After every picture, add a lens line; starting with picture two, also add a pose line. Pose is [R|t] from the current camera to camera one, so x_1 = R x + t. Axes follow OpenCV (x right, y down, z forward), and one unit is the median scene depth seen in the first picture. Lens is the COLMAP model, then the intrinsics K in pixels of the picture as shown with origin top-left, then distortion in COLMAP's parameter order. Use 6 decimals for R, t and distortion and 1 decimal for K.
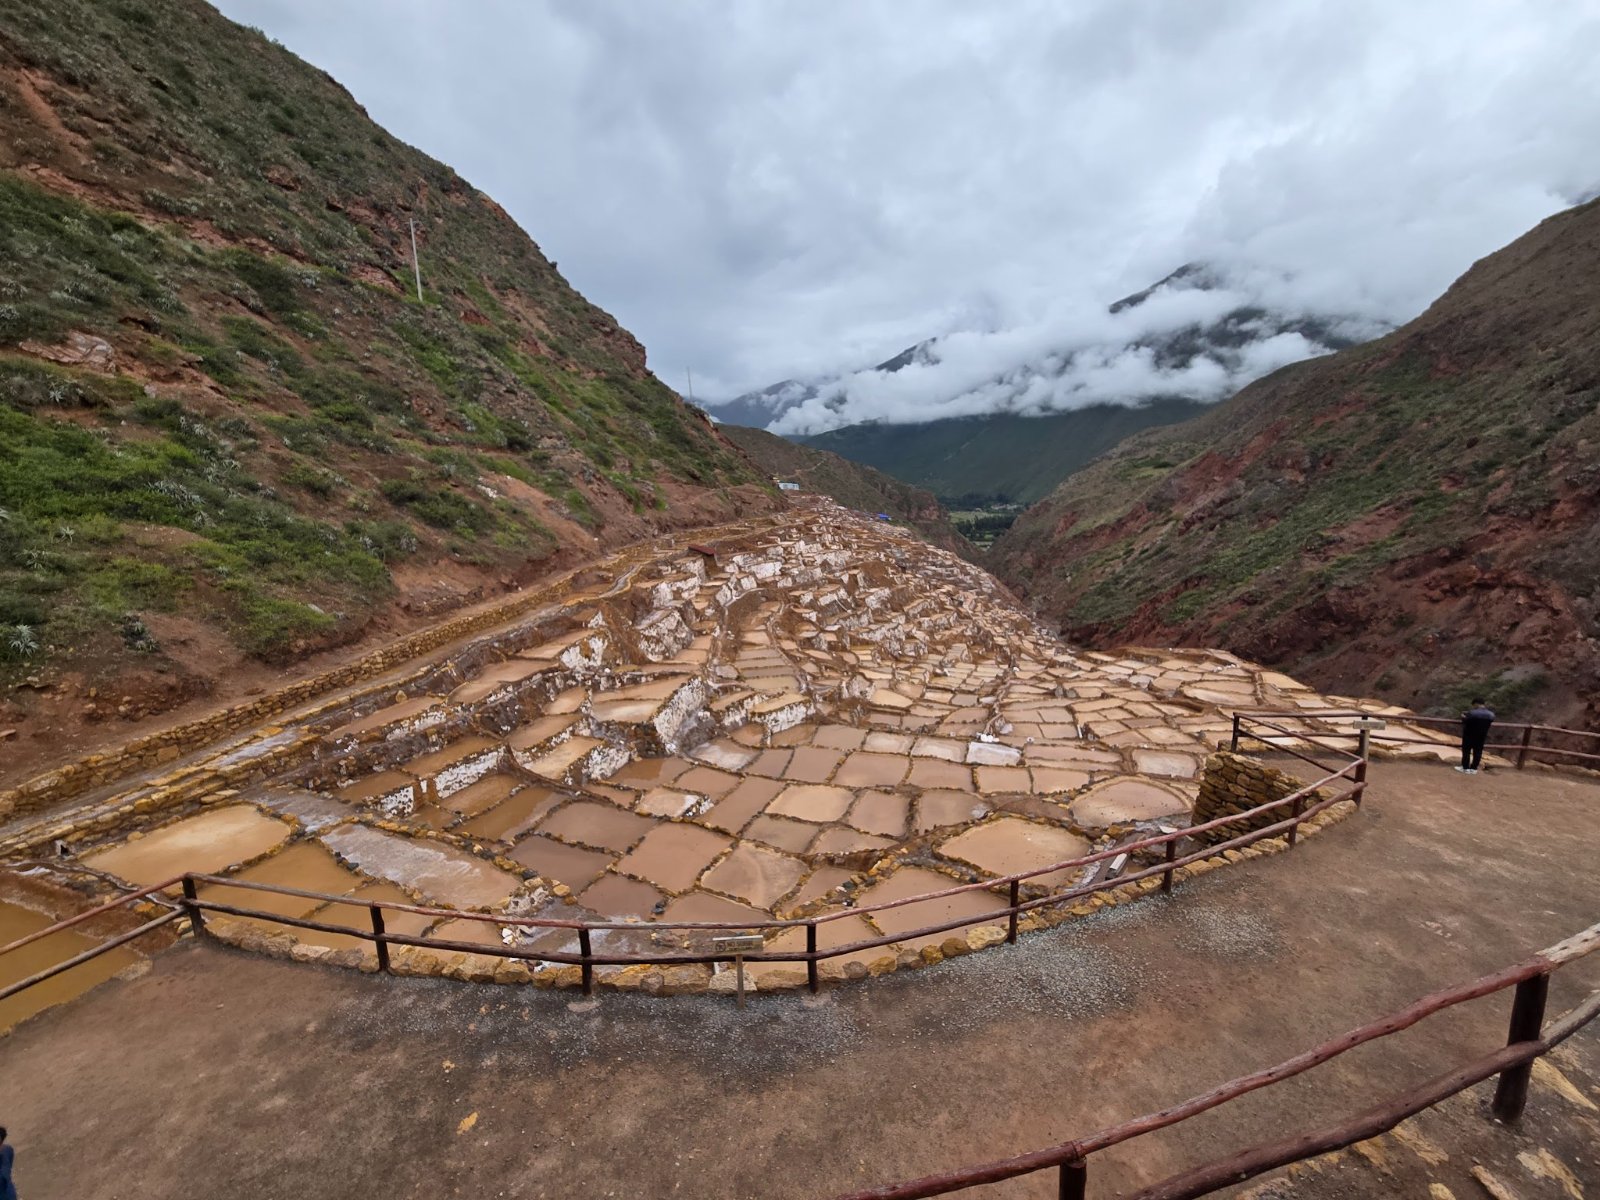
lens RADIAL K [[693.7, 0, 800.0], [0, 693.7, 600.0], [0, 0, 1]] dist [0.000016, 0.000103]
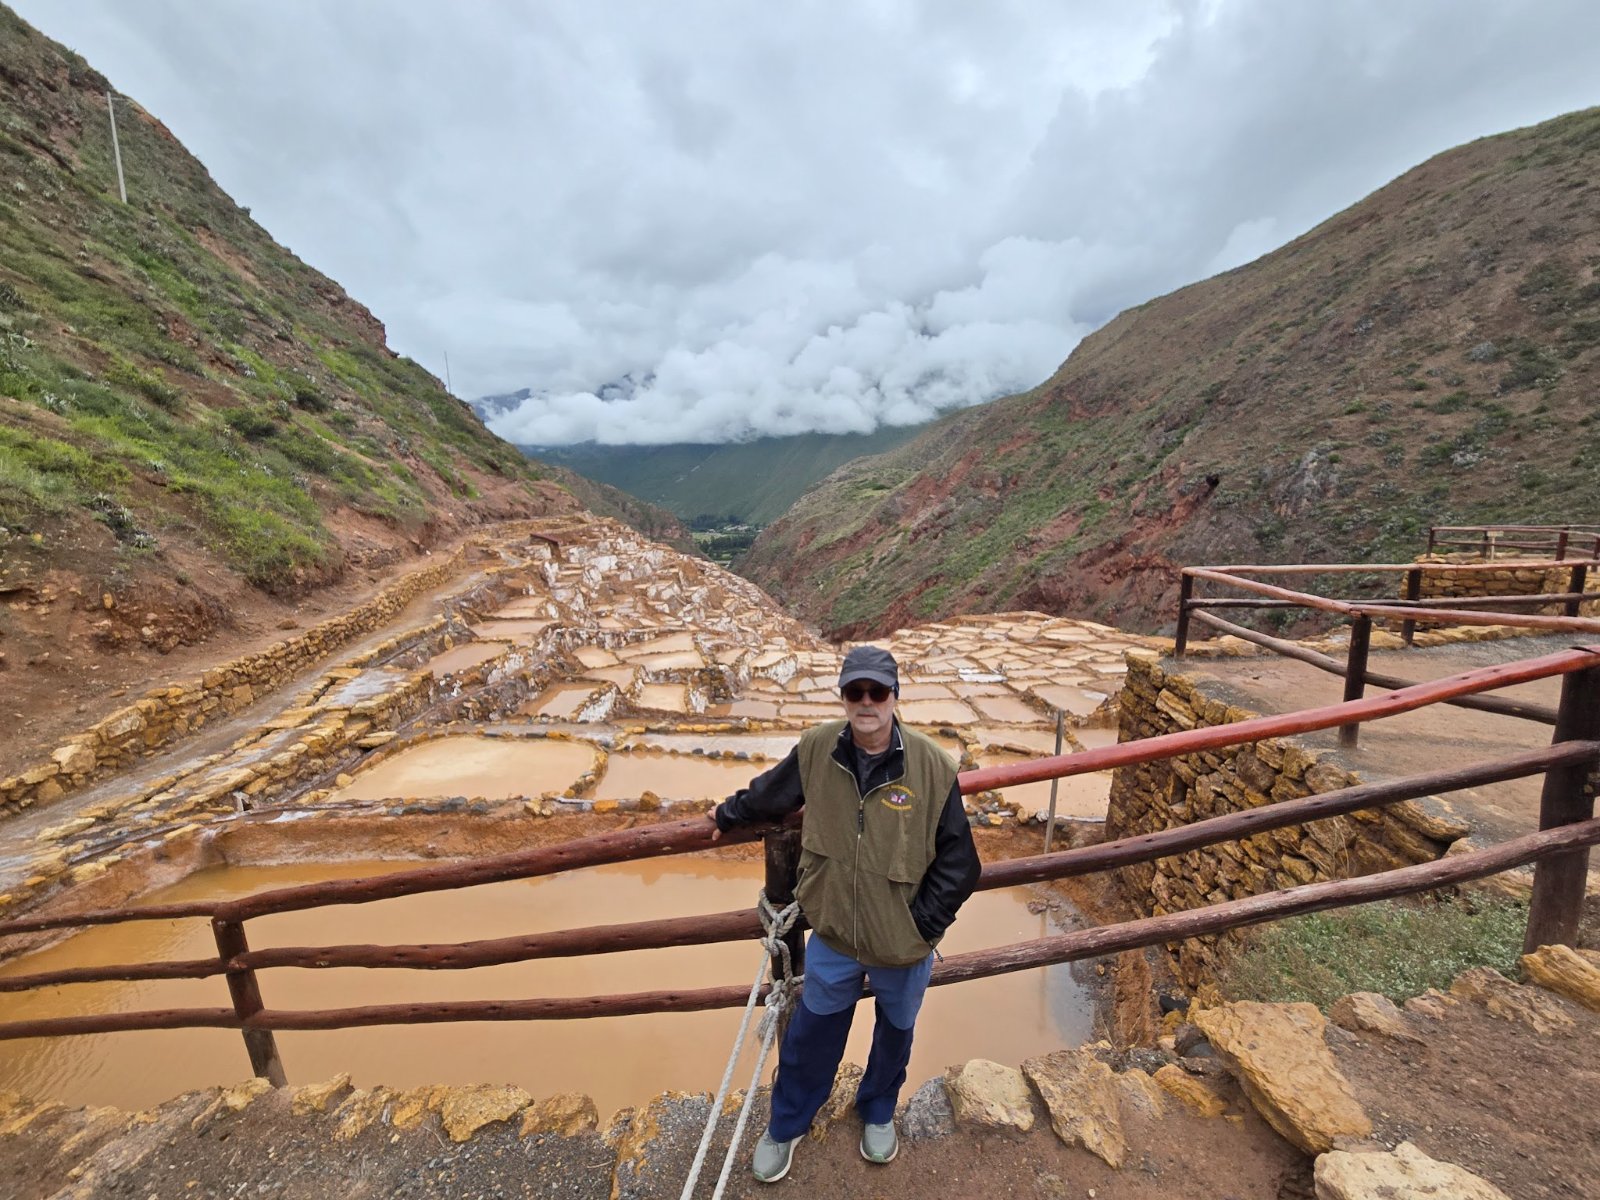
lens RADIAL K [[693.7, 0, 800.0], [0, 693.7, 600.0], [0, 0, 1]] dist [0.000016, 0.000103]
pose [[0.912981, -0.043150, 0.405714, -0.147807], [0.060931, 0.997660, -0.031006, 0.039144], [-0.403427, 0.053028, 0.913474, 0.040627]]
